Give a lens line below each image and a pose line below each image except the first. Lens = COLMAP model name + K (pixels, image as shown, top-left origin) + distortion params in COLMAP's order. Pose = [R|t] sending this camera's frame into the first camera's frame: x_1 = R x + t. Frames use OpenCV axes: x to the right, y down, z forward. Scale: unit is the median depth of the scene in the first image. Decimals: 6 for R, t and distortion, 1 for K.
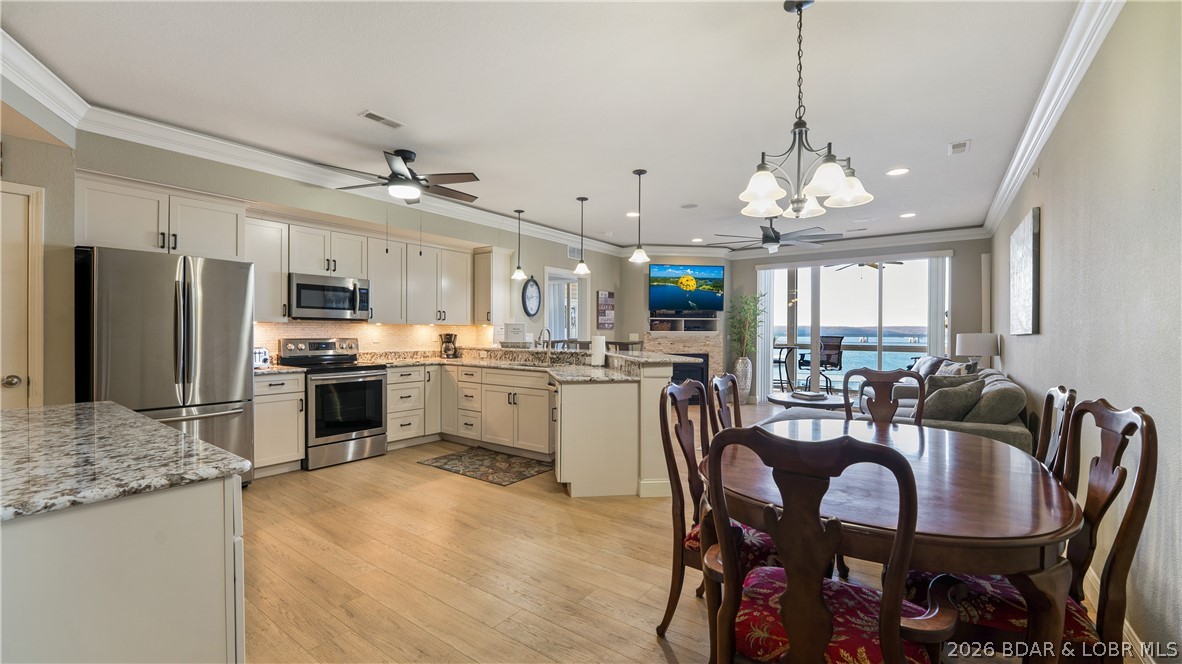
lens RADIAL K [[473.9, 0, 591.0], [0, 473.9, 332.0], [0, 0, 1]] dist [-0.009099, -0.000054]
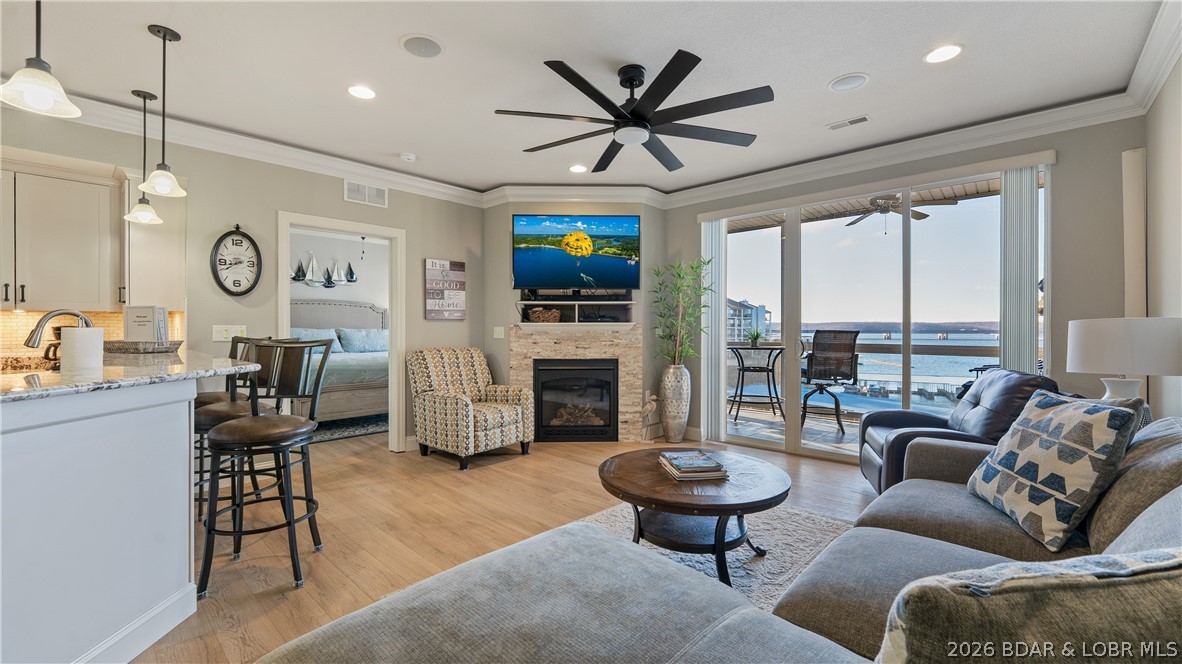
lens RADIAL K [[476.9, 0, 586.2], [0, 476.9, 334.0], [0, 0, 1]] dist [-0.019378, 0.000325]
pose [[0.992546, -0.002236, -0.121853, 0.383705], [0.003655, 0.999928, 0.011422, 0.008042], [0.121819, -0.011782, 0.992482, 0.513166]]
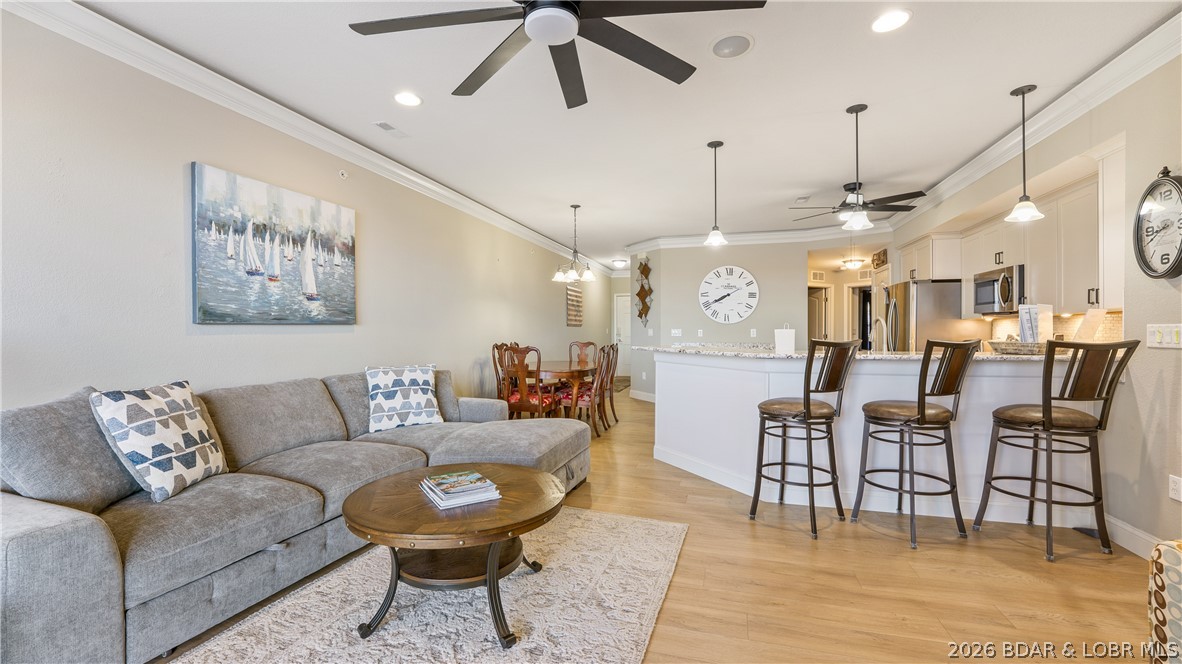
lens RADIAL K [[487.3, 0, 586.2], [0, 487.3, 326.4], [0, 0, 1]] dist [-0.002395, -0.000229]
pose [[-0.944052, -0.007483, -0.329713, 0.452236], [-0.003893, 0.999926, -0.011546, 0.011170], [0.329775, -0.009617, -0.944011, 1.278251]]
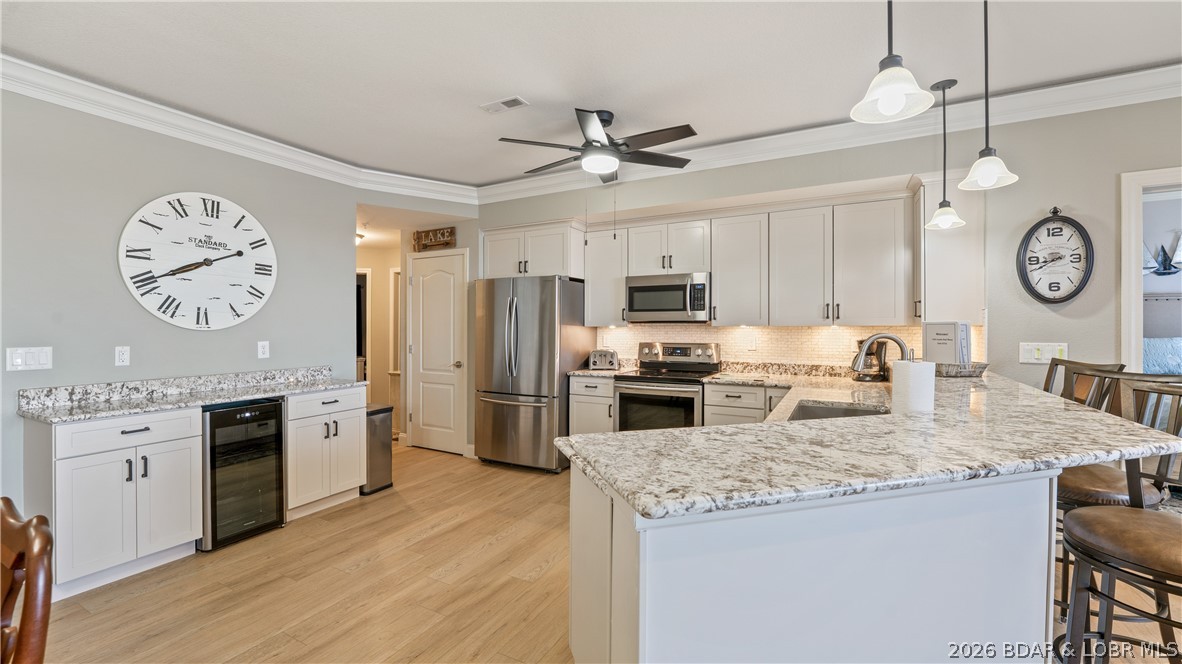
lens RADIAL K [[490.9, 0, 585.2], [0, 490.9, 324.3], [0, 0, 1]] dist [-0.009147, 0.000066]
pose [[0.124599, -0.006099, -0.992188, 0.271793], [0.003050, 0.999979, -0.005764, -0.014192], [0.992202, -0.002308, 0.124615, 0.556377]]
